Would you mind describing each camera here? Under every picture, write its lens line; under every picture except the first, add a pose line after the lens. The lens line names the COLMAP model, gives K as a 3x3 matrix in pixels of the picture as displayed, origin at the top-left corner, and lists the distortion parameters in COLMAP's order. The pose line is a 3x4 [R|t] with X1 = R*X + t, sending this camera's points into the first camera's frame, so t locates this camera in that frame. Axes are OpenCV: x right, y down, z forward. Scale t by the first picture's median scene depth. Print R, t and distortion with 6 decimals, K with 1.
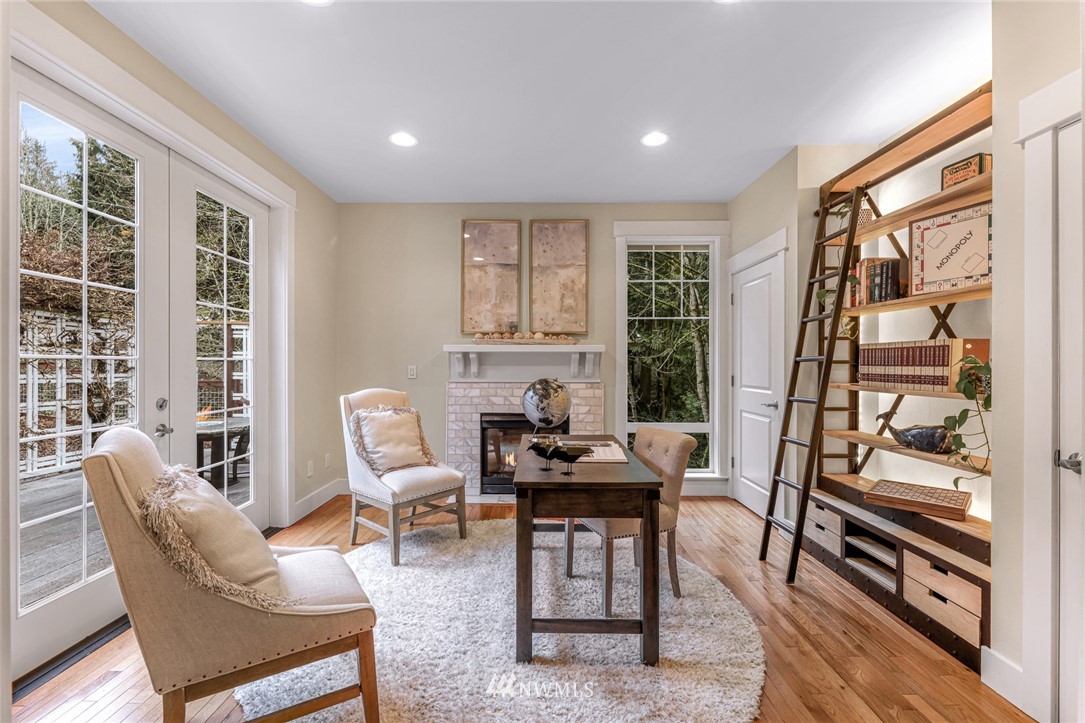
lens RADIAL K [[464.1, 0, 541.6], [0, 464.1, 362.7], [0, 0, 1]] dist [0.004417, 0.000081]
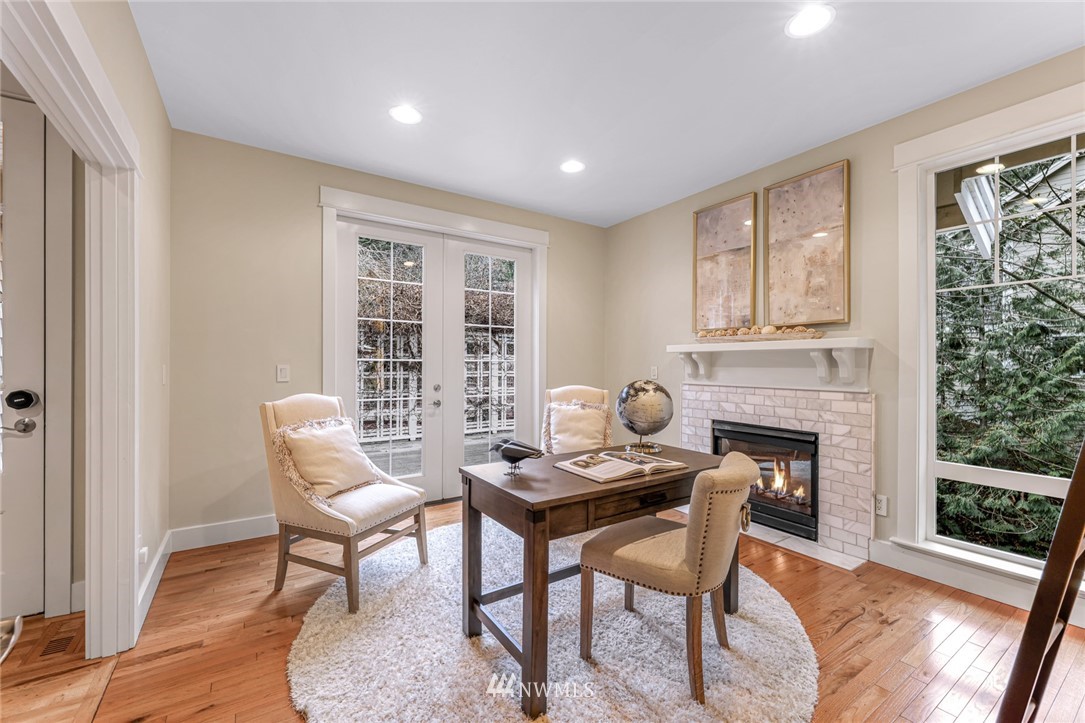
lens RADIAL K [[442.4, 0, 540.7], [0, 442.4, 362.5], [0, 0, 1]] dist [-0.001853, -0.000157]
pose [[0.545881, -0.003642, -0.837855, 0.407469], [-0.002278, 0.999980, -0.005831, 0.003468], [0.837860, 0.005092, 0.545862, 0.250245]]
